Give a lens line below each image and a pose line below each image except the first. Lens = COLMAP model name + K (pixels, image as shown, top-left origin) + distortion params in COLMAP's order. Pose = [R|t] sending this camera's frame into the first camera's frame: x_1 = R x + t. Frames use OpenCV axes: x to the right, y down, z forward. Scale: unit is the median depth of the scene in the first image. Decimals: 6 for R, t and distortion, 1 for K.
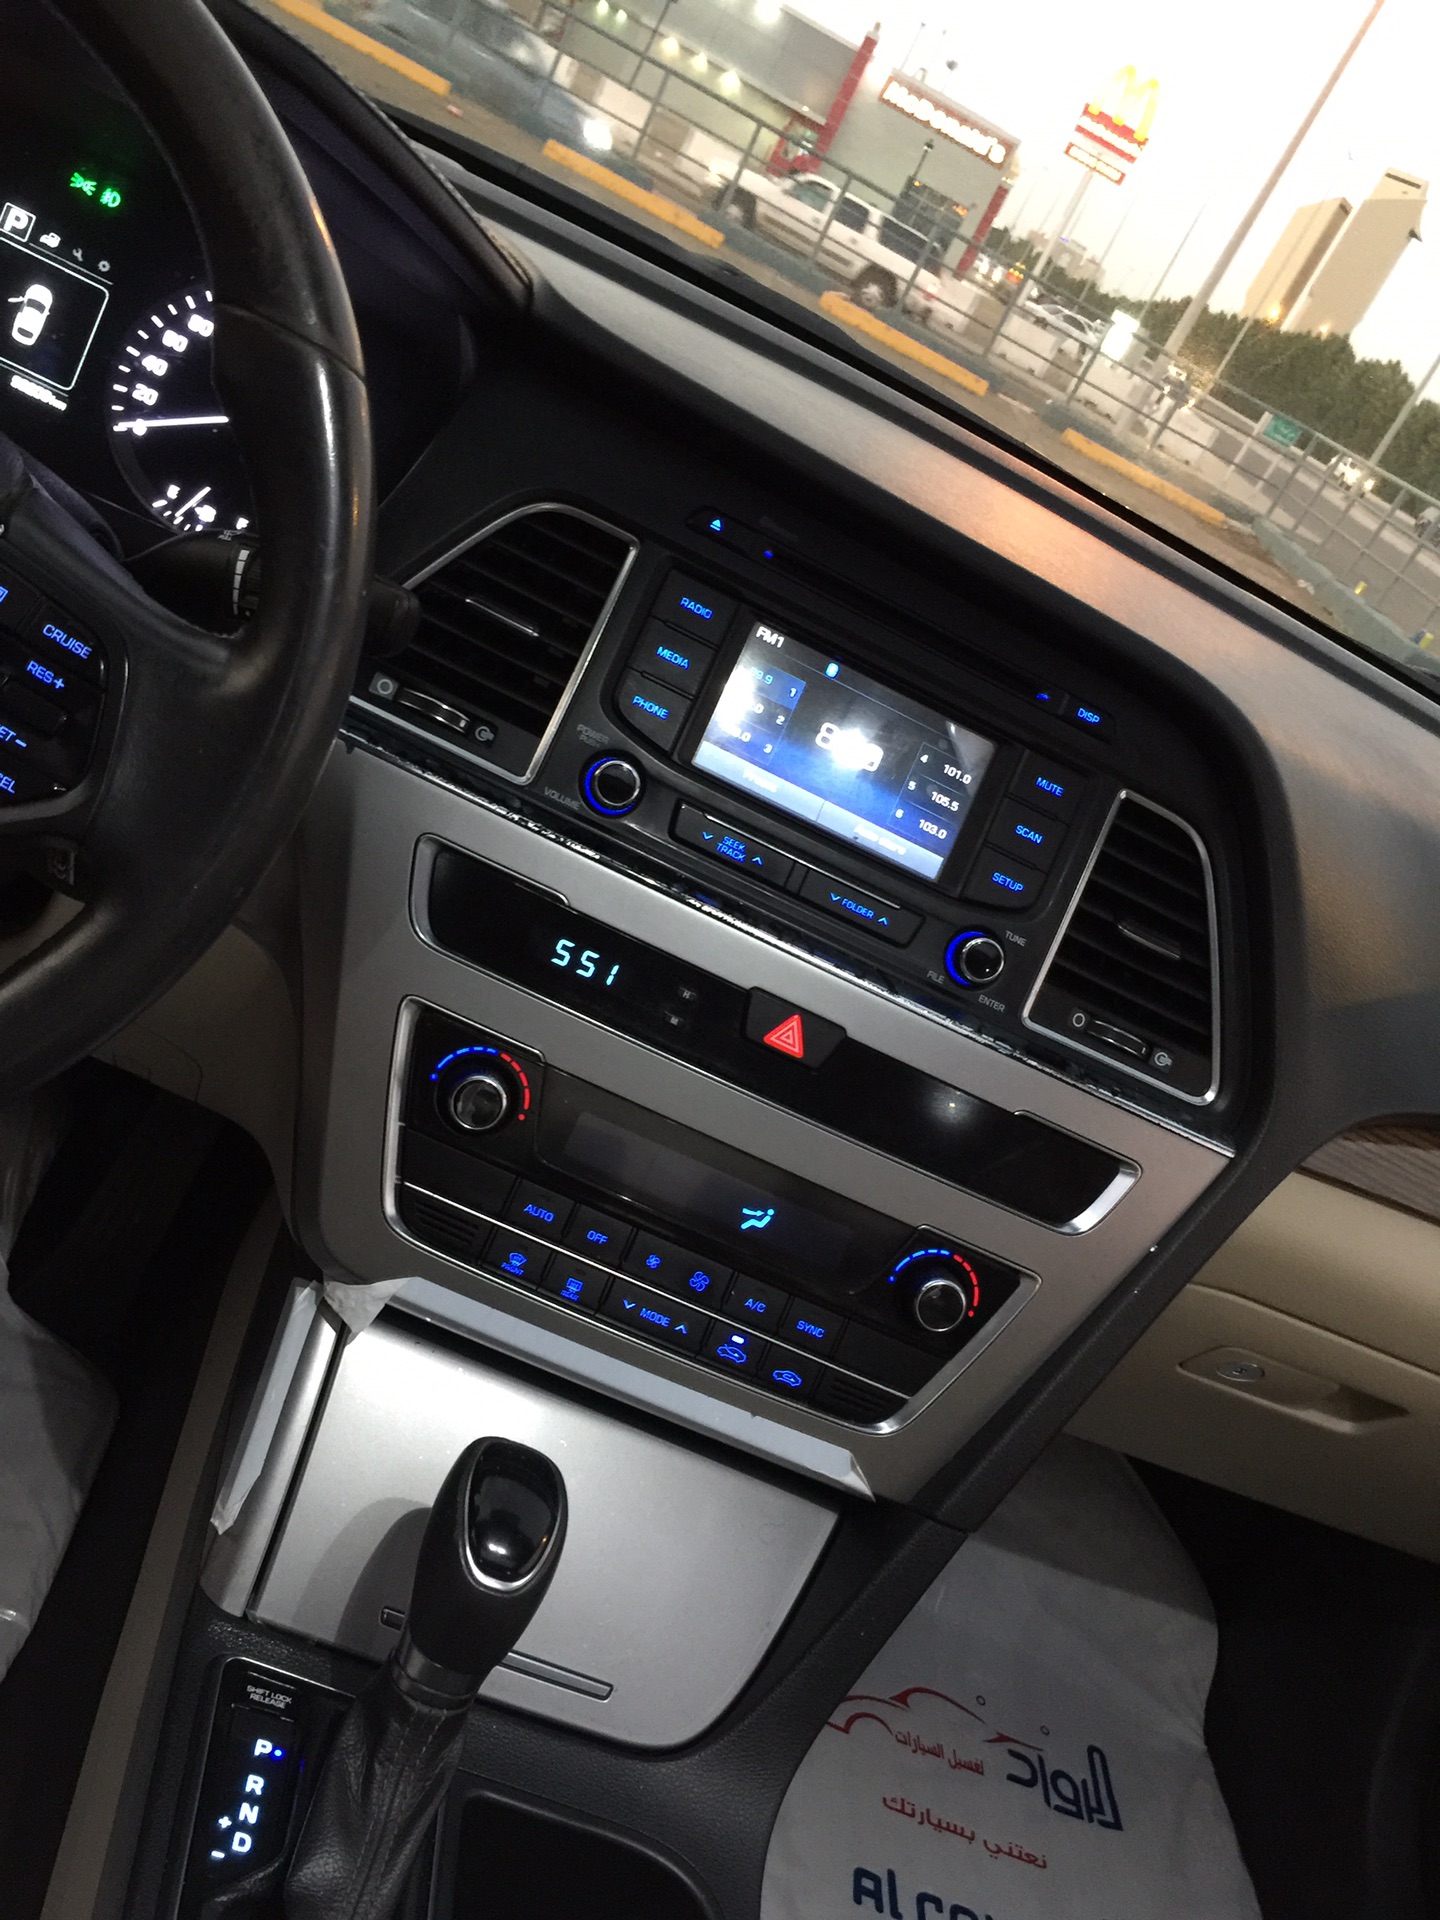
lens RADIAL K [[1649.5, 0, 720.0], [0, 1649.5, 960.0], [0, 0, 1]] dist [0.075270, -0.119694]
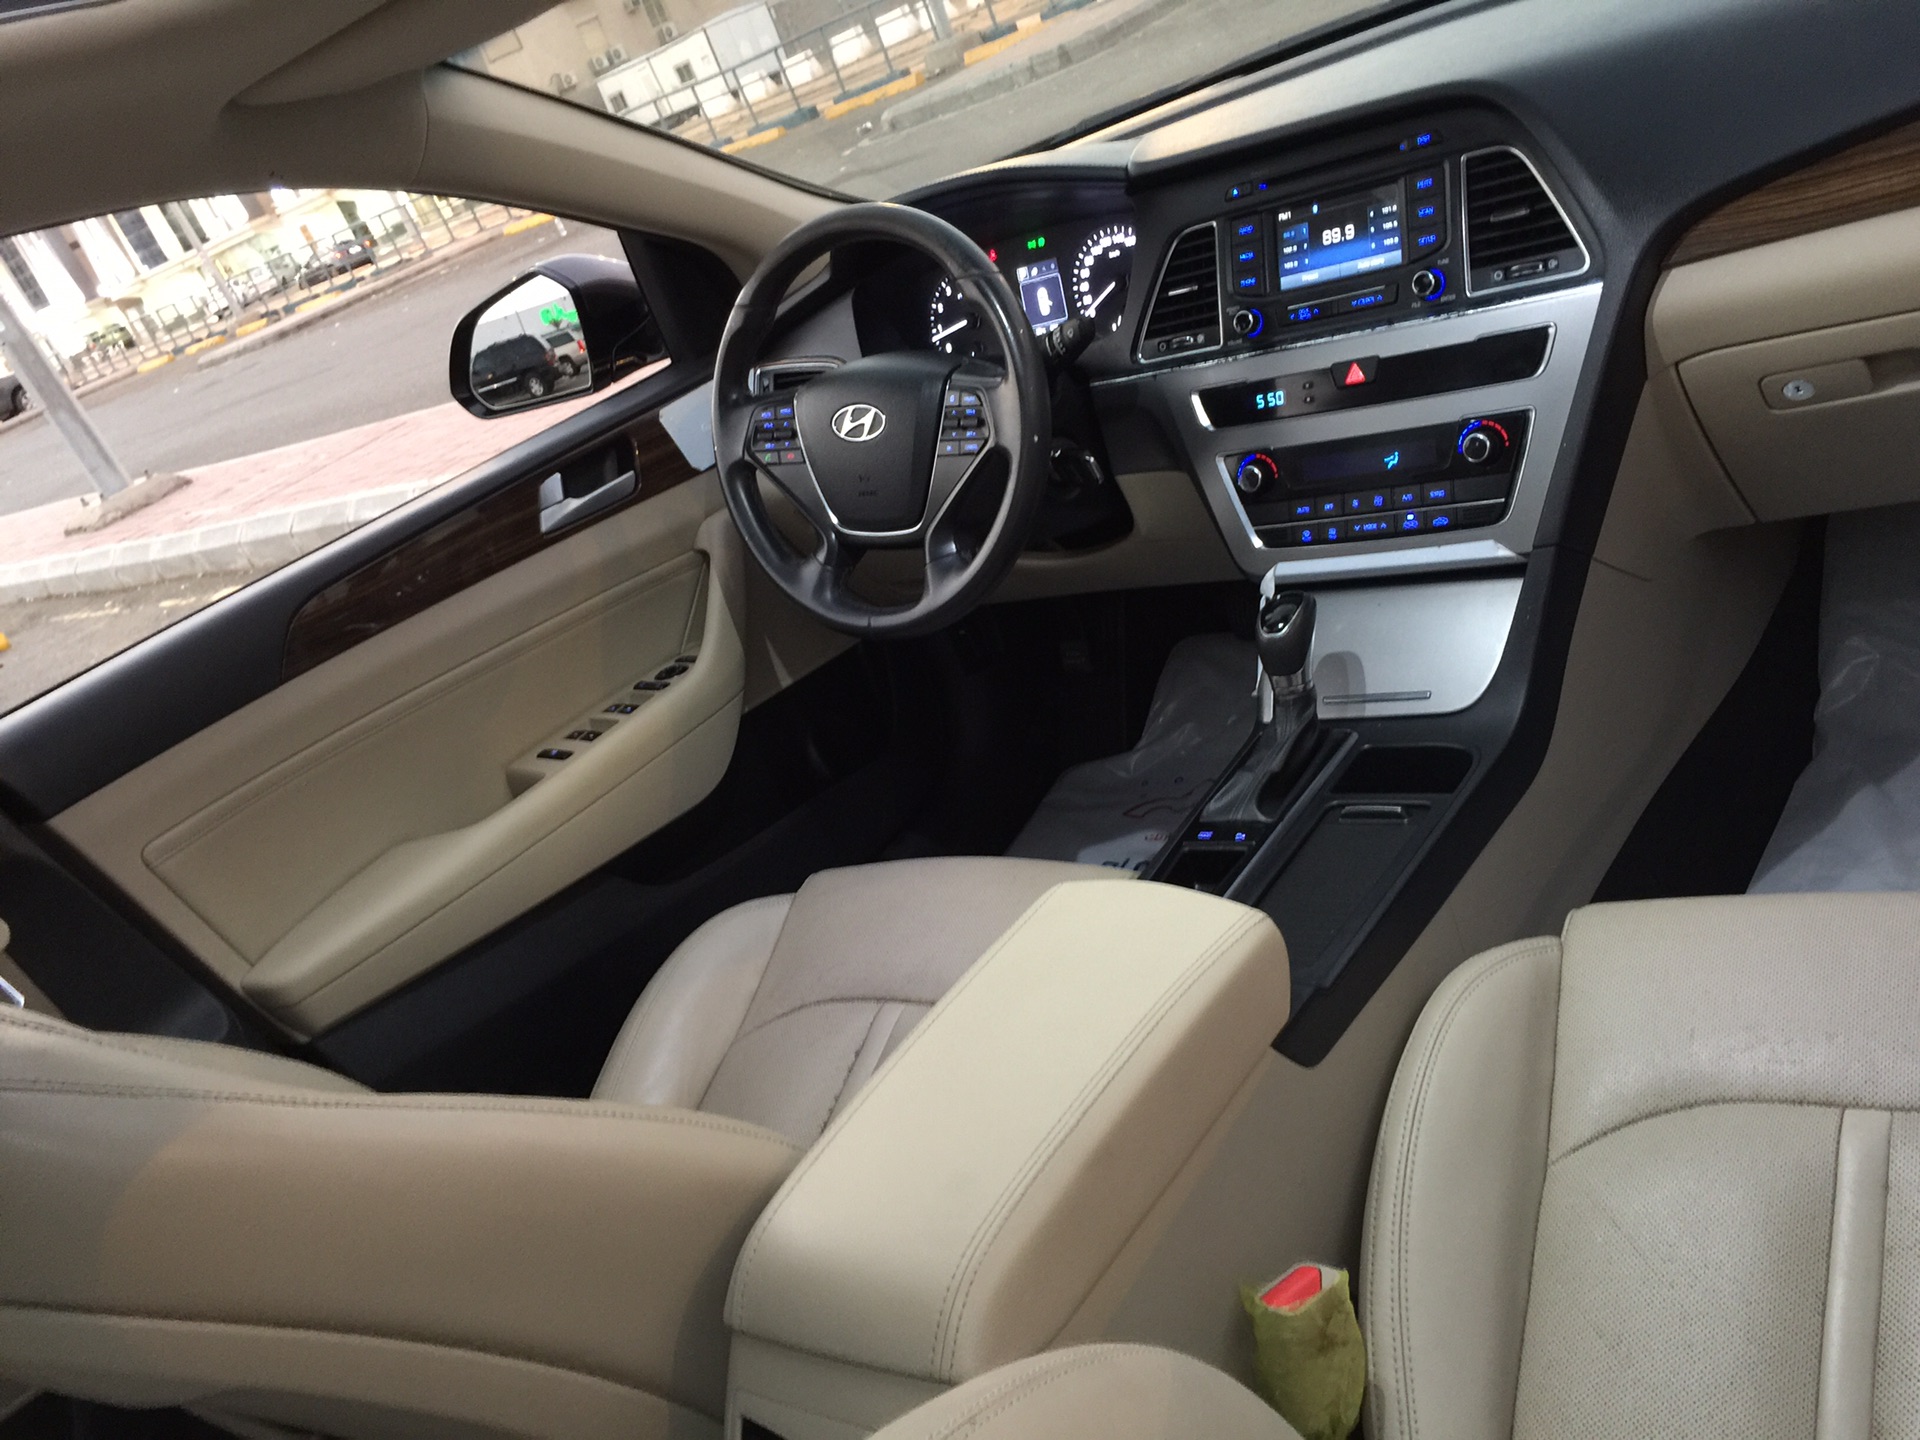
lens RADIAL K [[1638.3, 0, 971.8], [0, 1638.3, 701.2], [0, 0, 1]] dist [0.057727, -0.089865]
pose [[0.519087, -0.422869, -0.742786, 1.081957], [0.361523, 0.896099, -0.257503, 0.724560], [0.774499, -0.134868, 0.618030, -0.647422]]
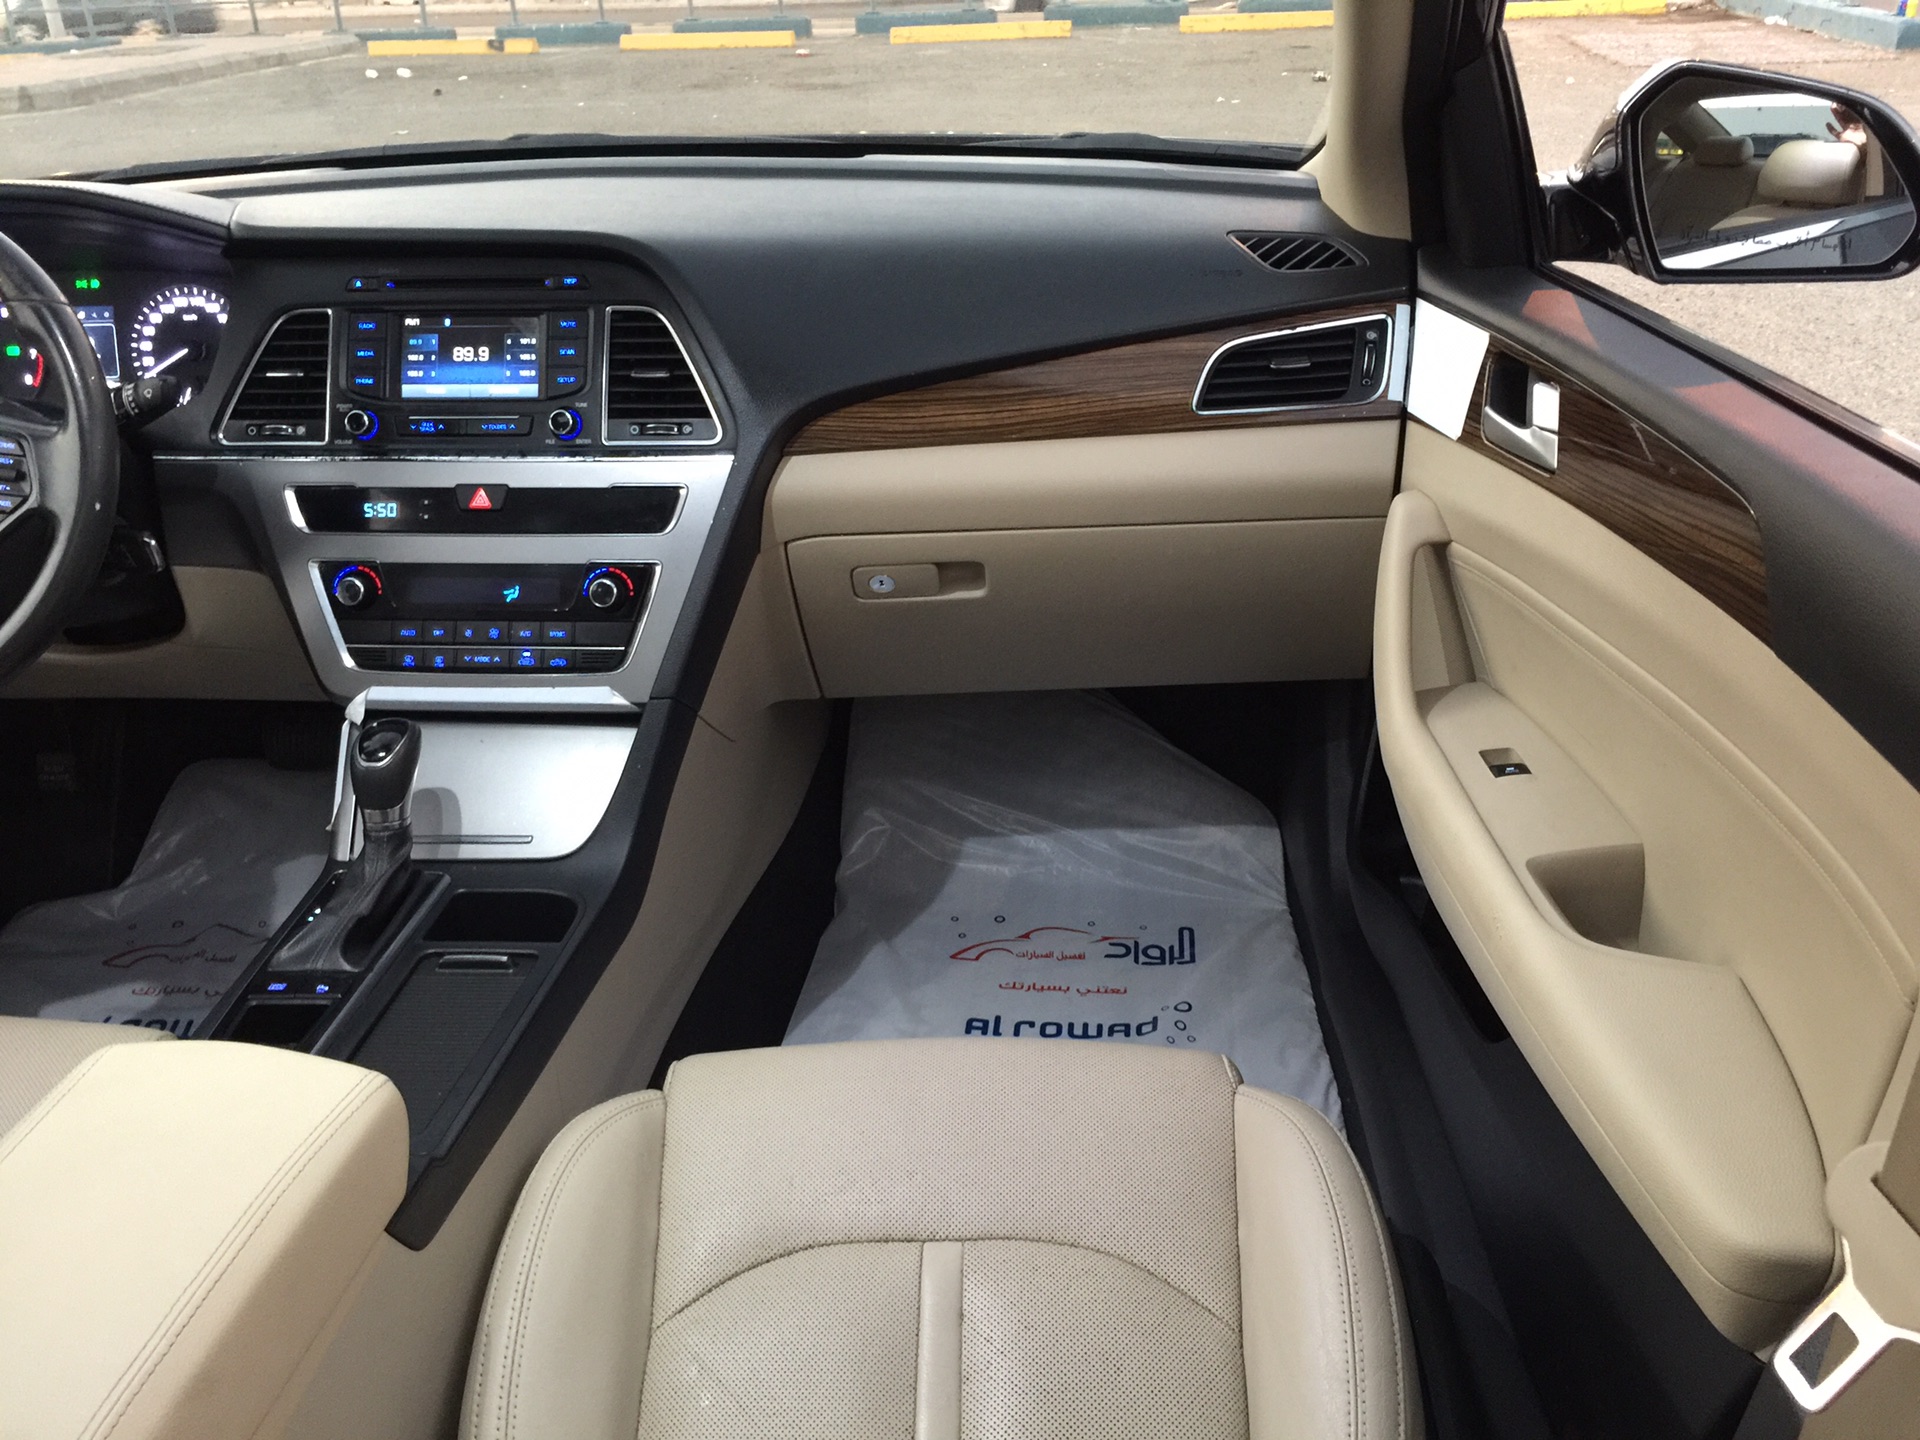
lens RADIAL K [[1638.9, 0, 976.7], [0, 1638.9, 701.2], [0, 0, 1]] dist [0.067671, -0.098522]
pose [[0.874721, -0.409638, -0.258958, 0.916892], [0.398113, 0.912083, -0.098031, 0.656124], [0.276349, -0.017345, 0.960901, -0.683635]]
